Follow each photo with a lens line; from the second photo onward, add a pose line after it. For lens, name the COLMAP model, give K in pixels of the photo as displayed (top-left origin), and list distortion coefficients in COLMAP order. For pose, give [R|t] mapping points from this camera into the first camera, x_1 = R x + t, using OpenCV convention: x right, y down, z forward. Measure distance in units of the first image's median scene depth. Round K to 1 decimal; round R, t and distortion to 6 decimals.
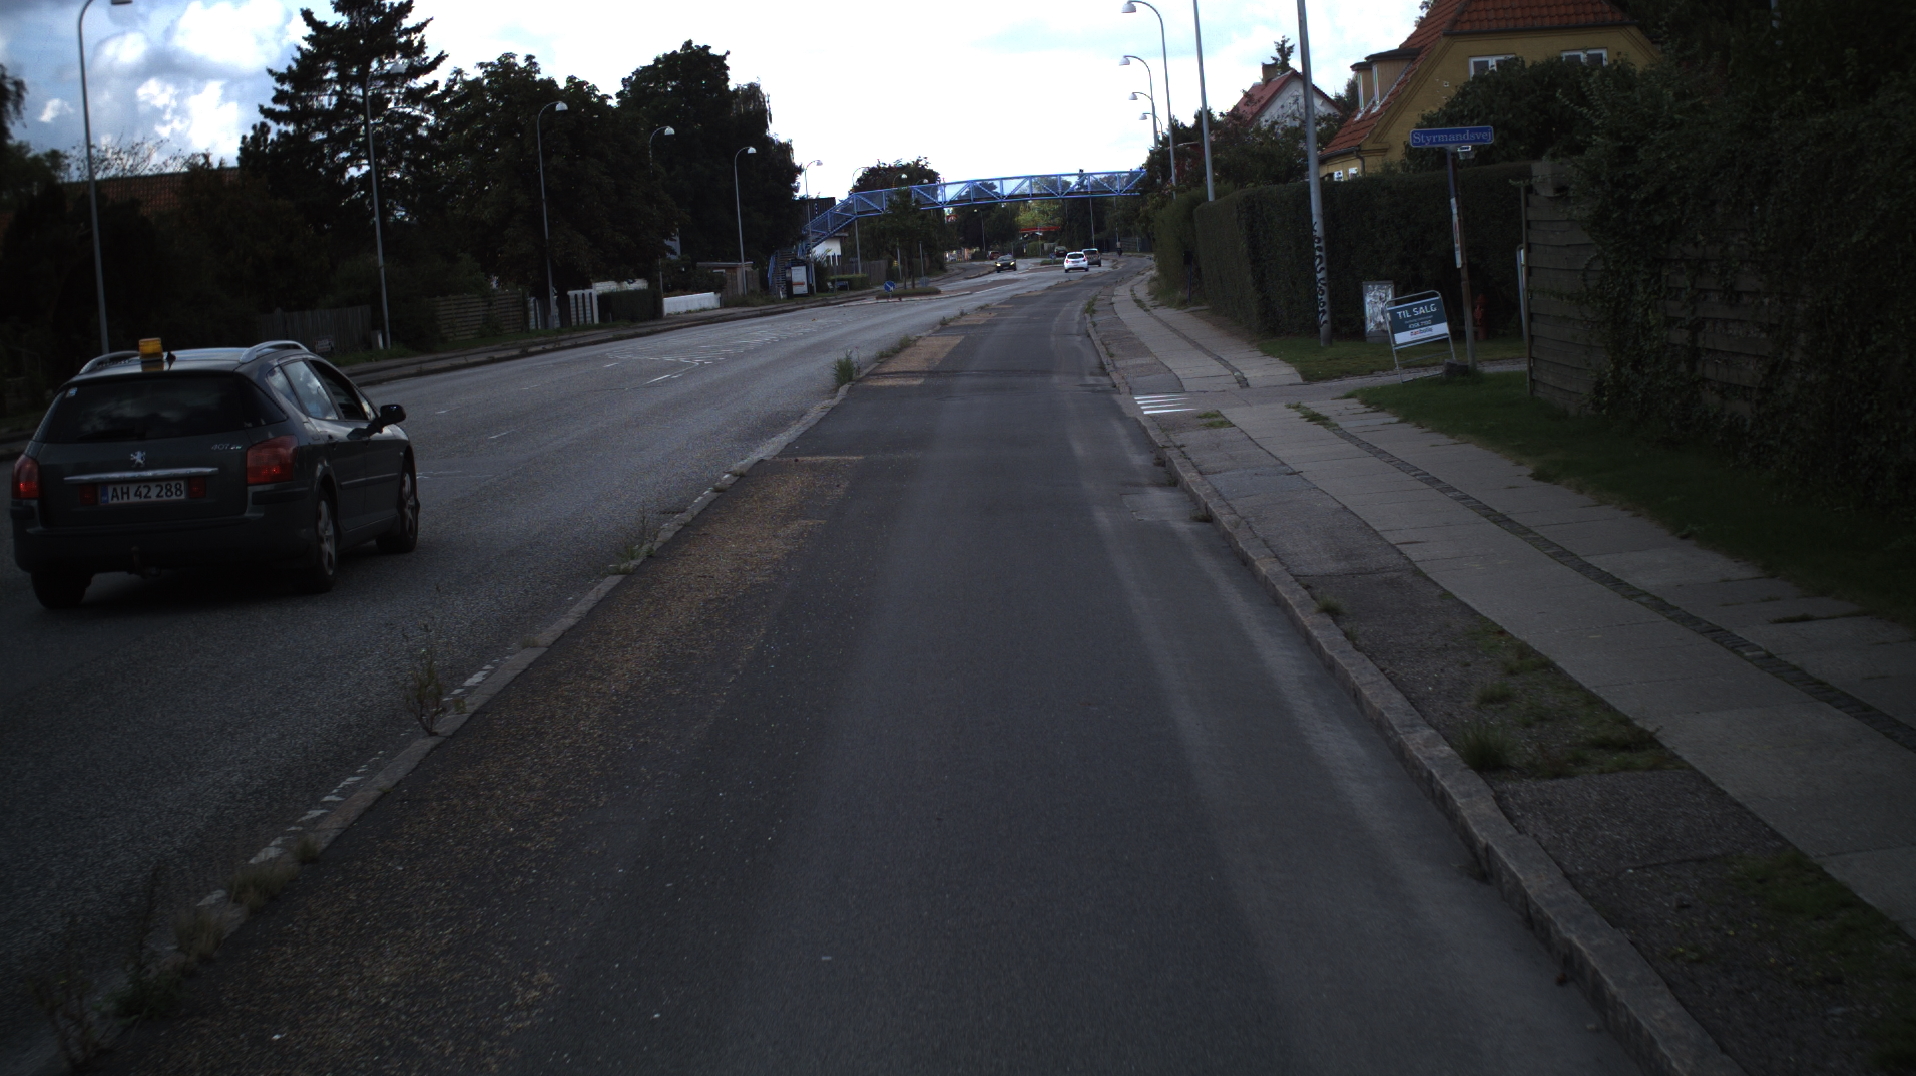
lens RADIAL K [[3525.3, 0, 958.0], [0, 3525.3, 538.0], [0, 0, 1]] dist [-0.274957, 0.188531]
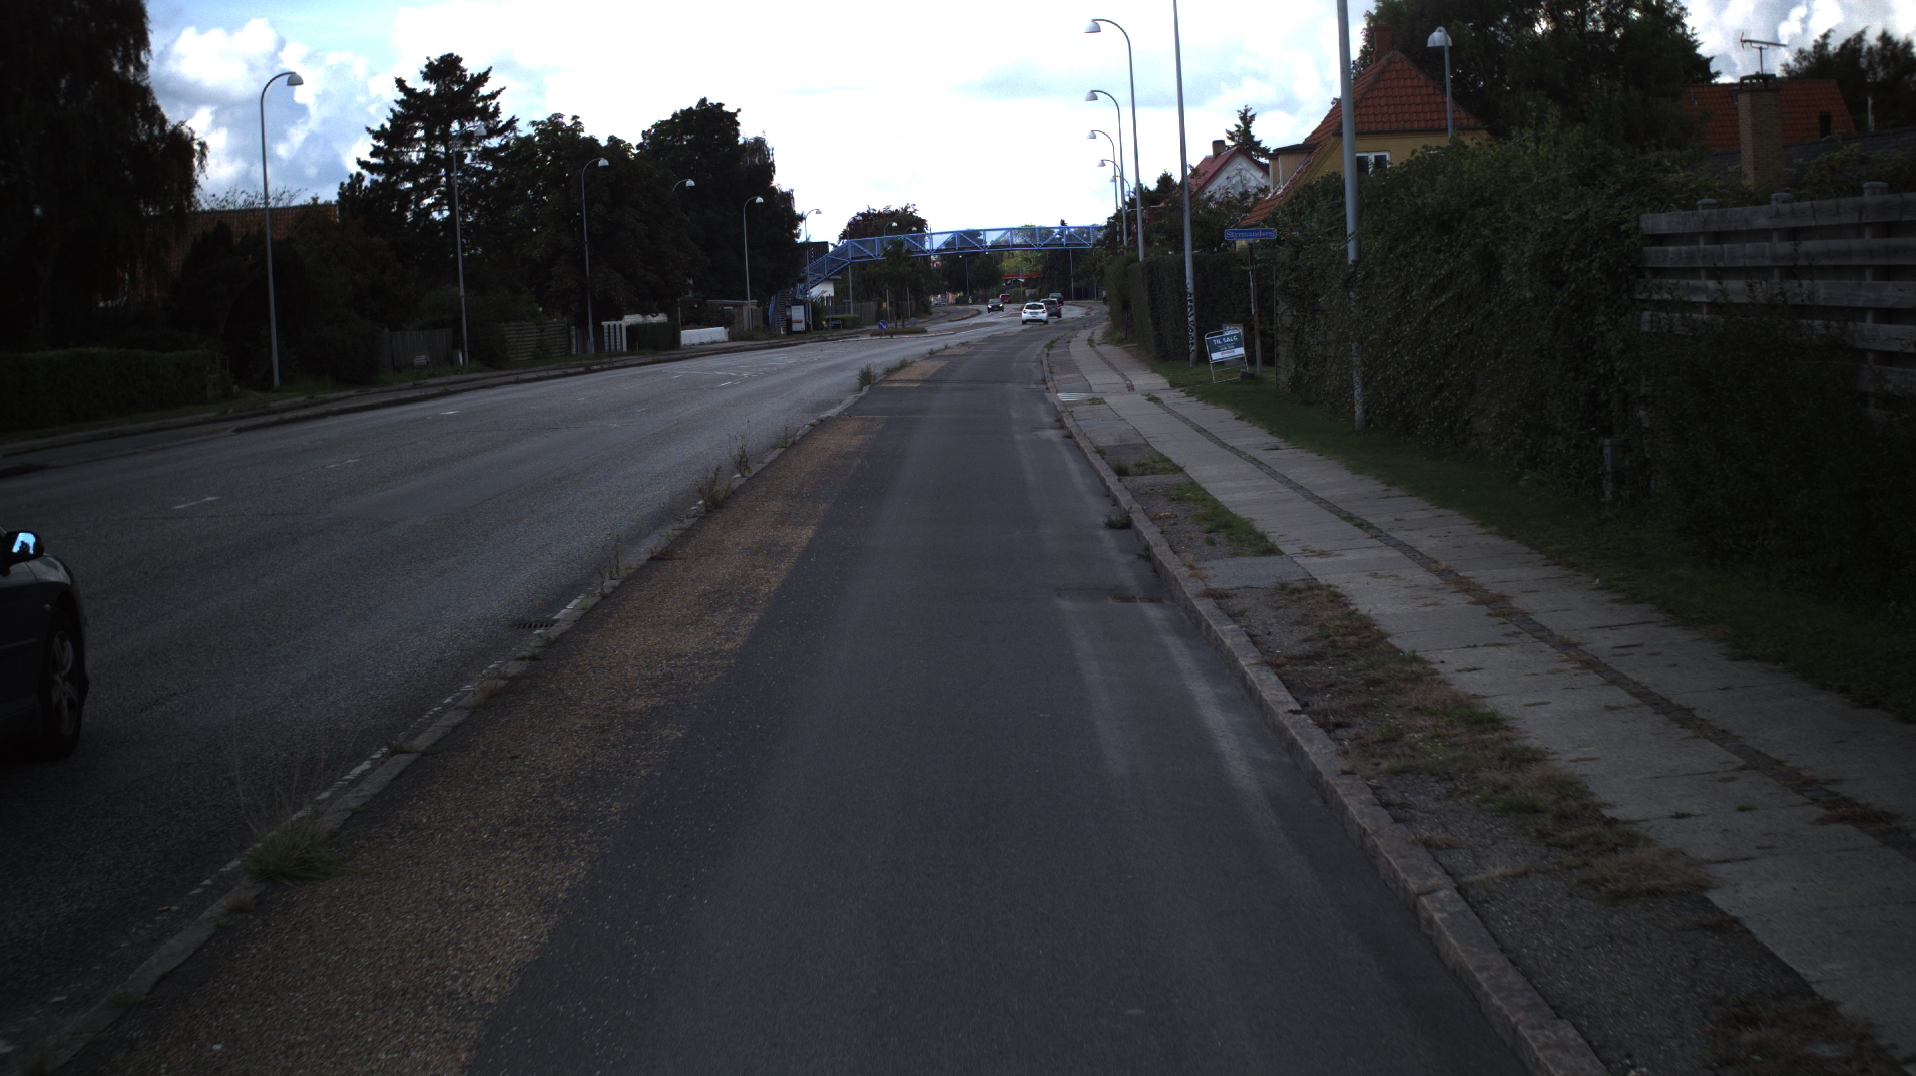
lens RADIAL K [[3525.3, 0, 958.0], [0, 3525.3, 538.0], [0, 0, 1]] dist [-0.274957, 0.188531]
pose [[0.999687, 0.024257, 0.006099, -0.000527], [-0.024179, 0.999629, -0.012523, 0.014805], [-0.006401, 0.012371, 0.999903, -0.185087]]
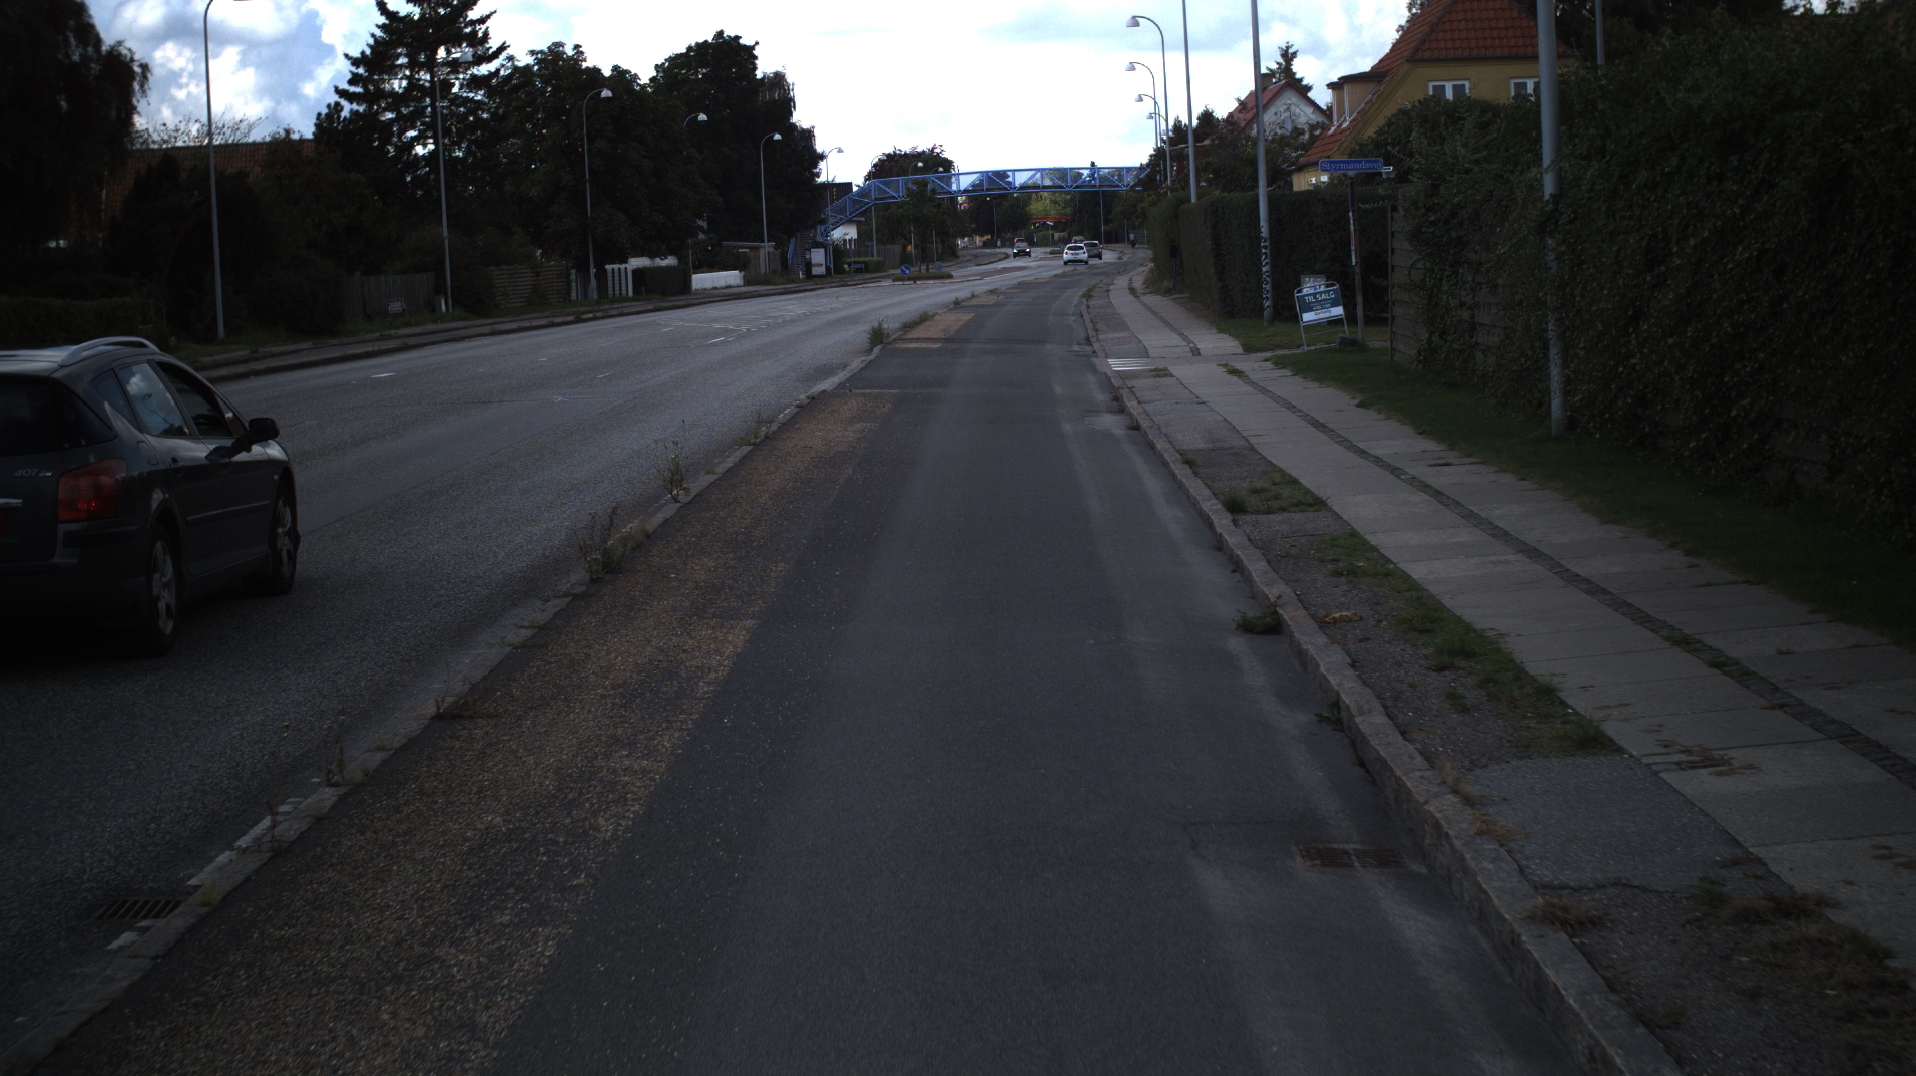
lens RADIAL K [[3525.3, 0, 958.0], [0, 3525.3, 538.0], [0, 0, 1]] dist [-0.274957, 0.188531]
pose [[0.999555, 0.029810, -0.000759, -0.000391], [-0.029807, 0.999548, 0.003843, 0.007158], [0.000873, -0.003818, 0.999992, -0.092294]]
